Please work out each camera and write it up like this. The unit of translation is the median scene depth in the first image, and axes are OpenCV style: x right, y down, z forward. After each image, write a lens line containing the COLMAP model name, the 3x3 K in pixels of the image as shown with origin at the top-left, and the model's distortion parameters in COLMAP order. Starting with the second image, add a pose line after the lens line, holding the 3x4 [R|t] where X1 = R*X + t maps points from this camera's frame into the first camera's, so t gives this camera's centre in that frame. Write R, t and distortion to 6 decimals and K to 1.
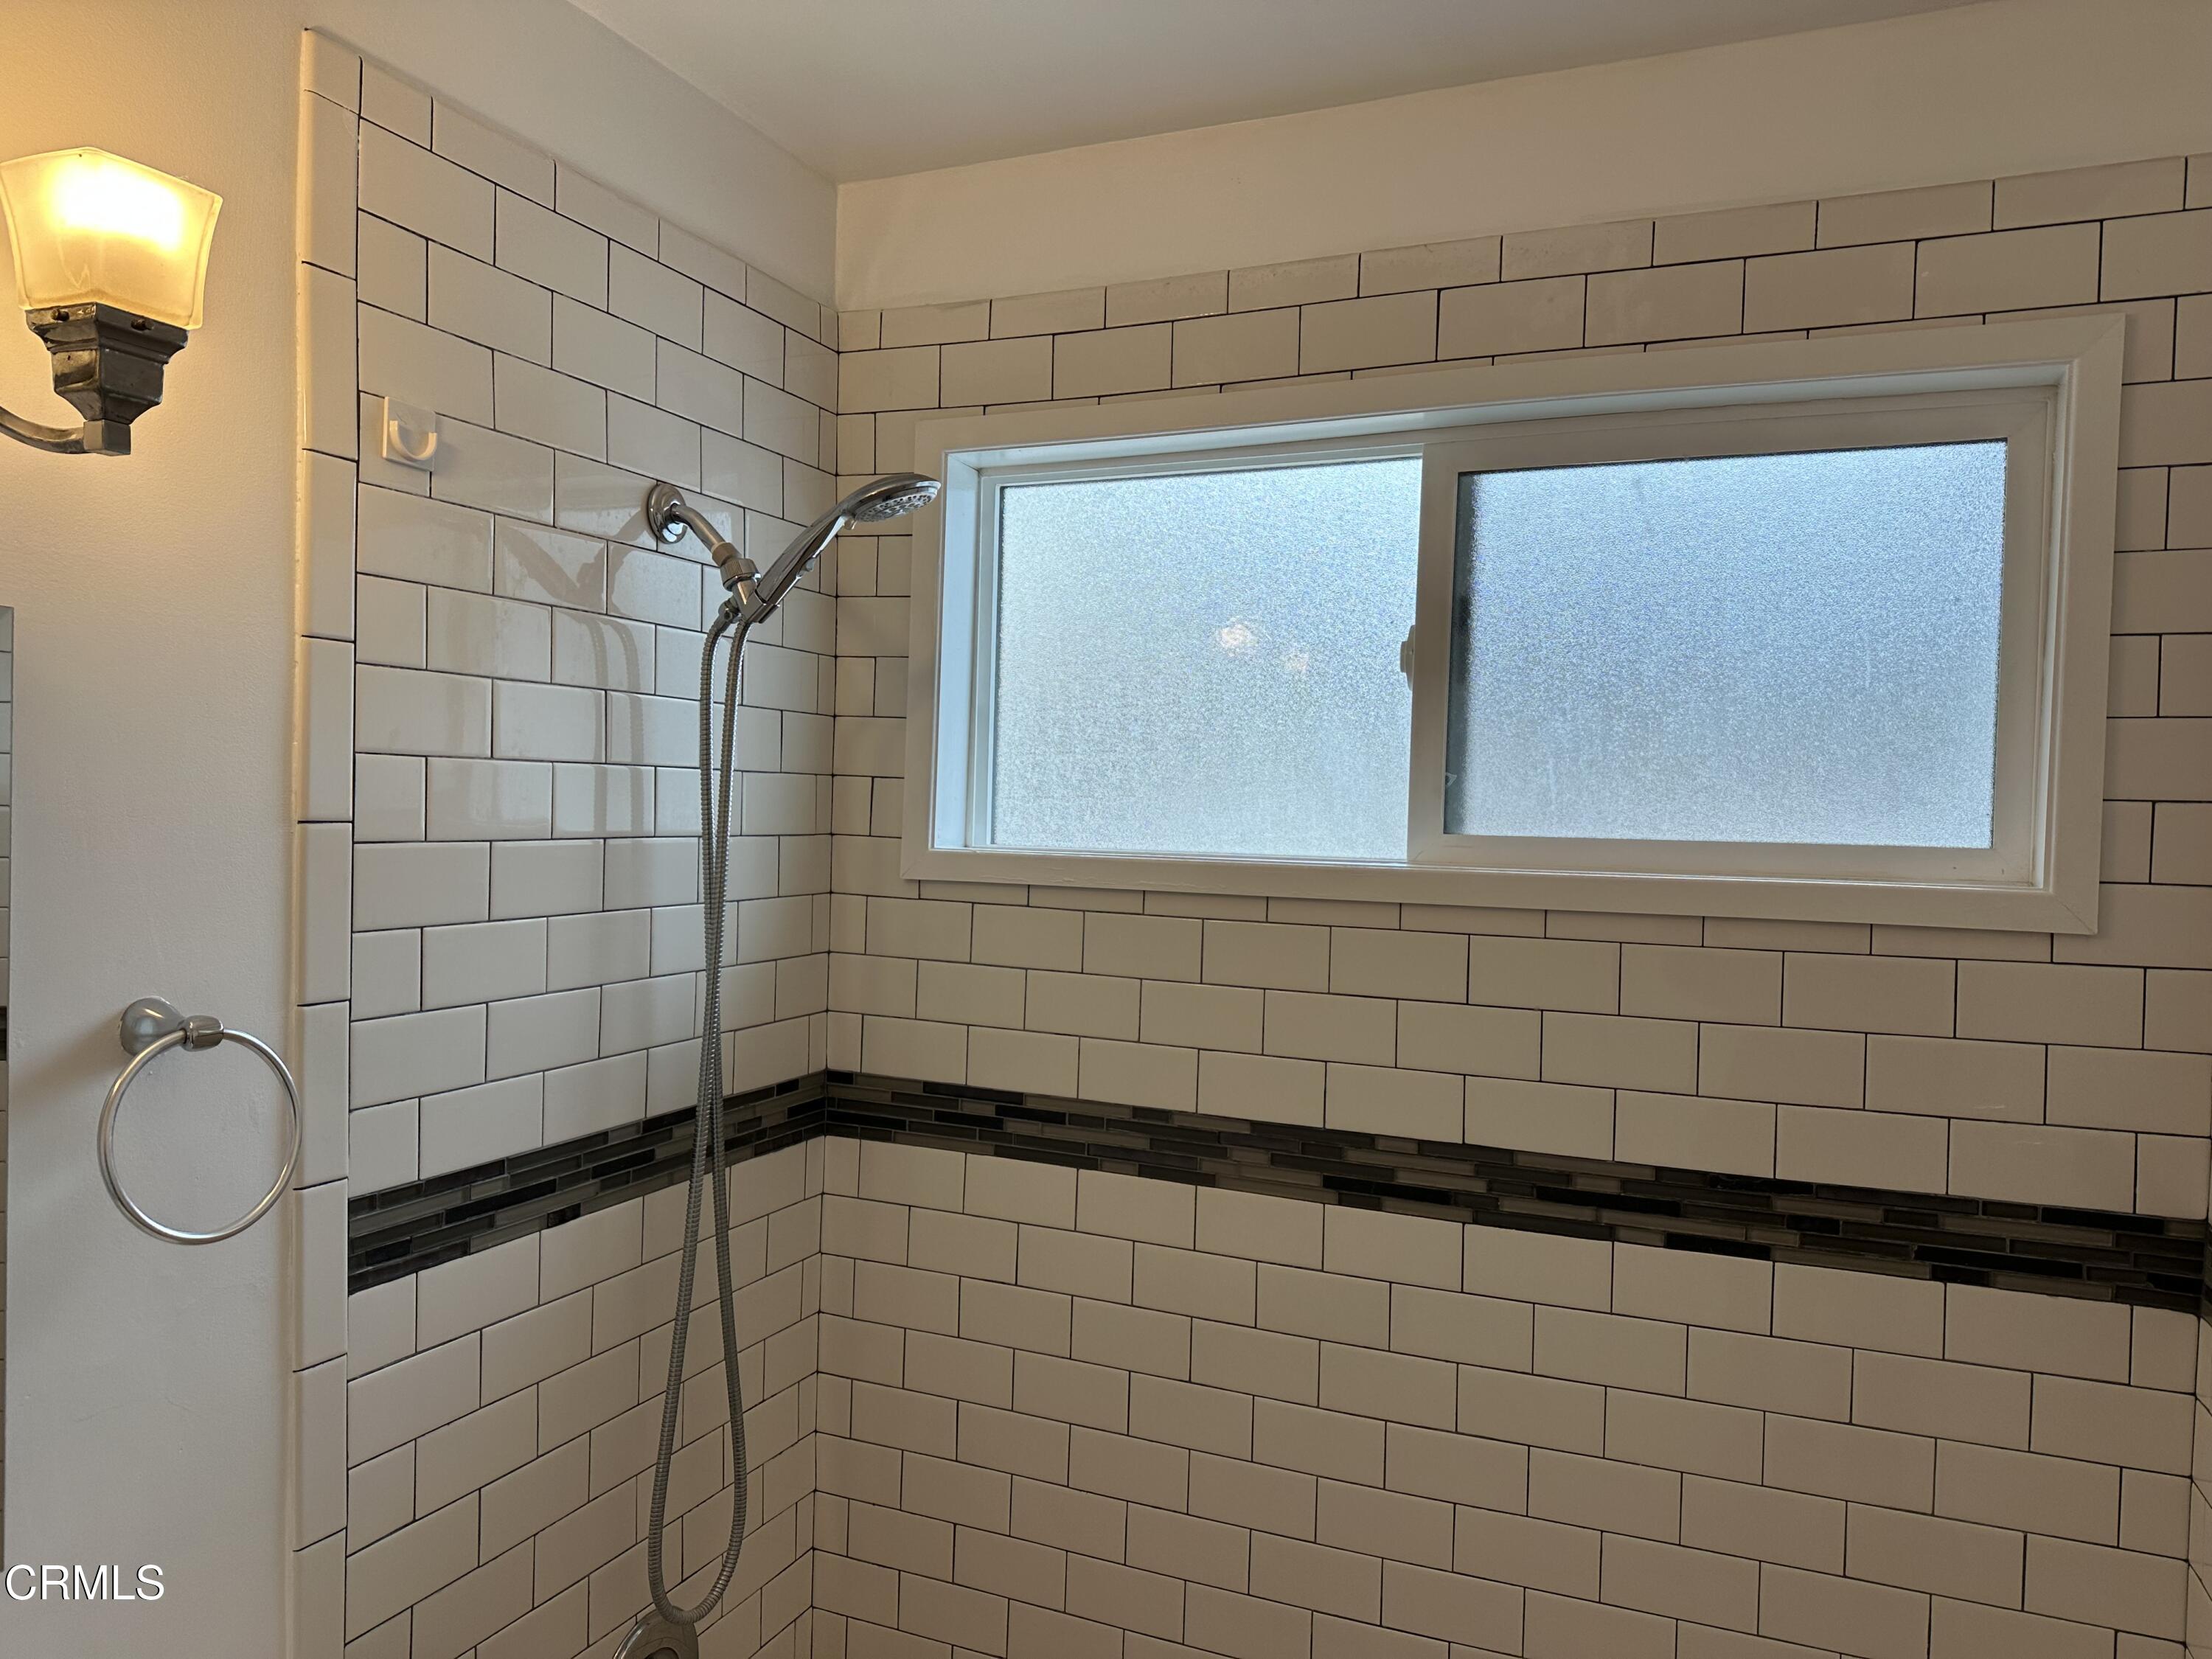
lens RADIAL K [[1543.3, 0, 1082.0], [0, 1543.3, 840.8], [0, 0, 1]] dist [0.056756, -0.065708]
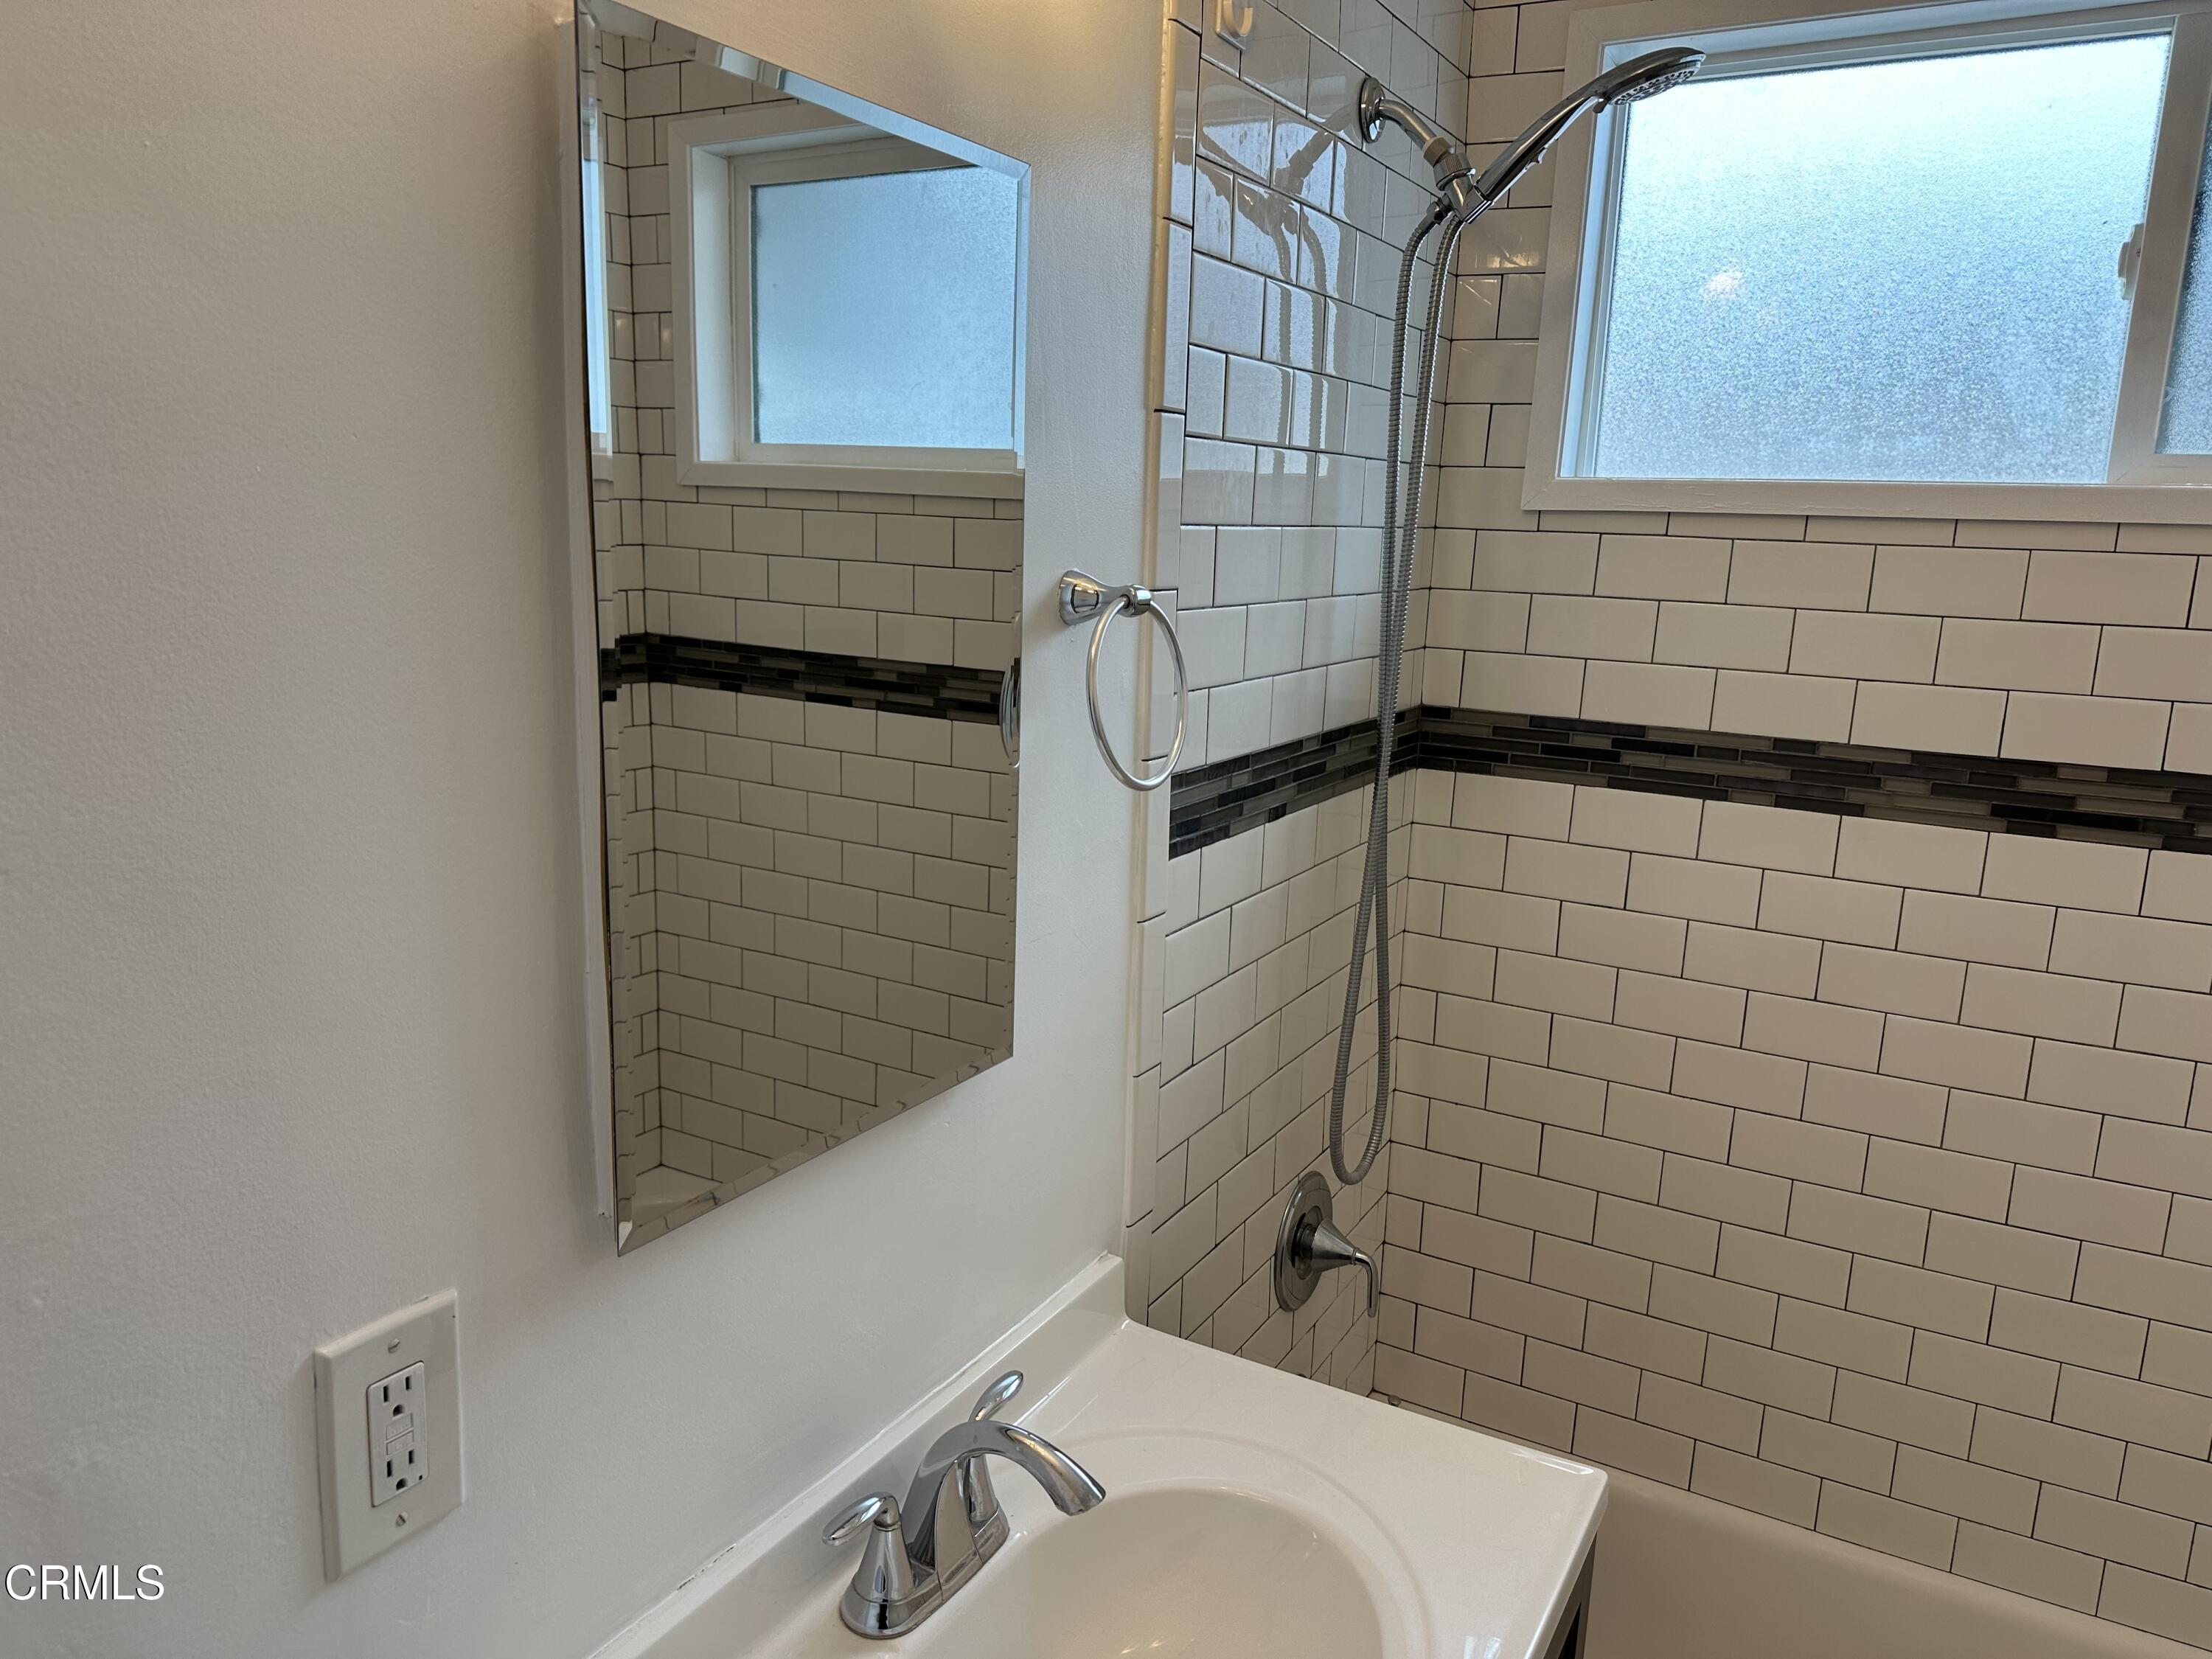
lens RADIAL K [[1543.3, 0, 1103.4], [0, 1543.3, 842.6], [0, 0, 1]] dist [0.056756, -0.065708]
pose [[0.994988, 0.026498, -0.096416, -0.322237], [-0.009071, 0.984190, 0.176883, 0.068076], [0.099579, -0.175122, 0.979498, -0.052170]]
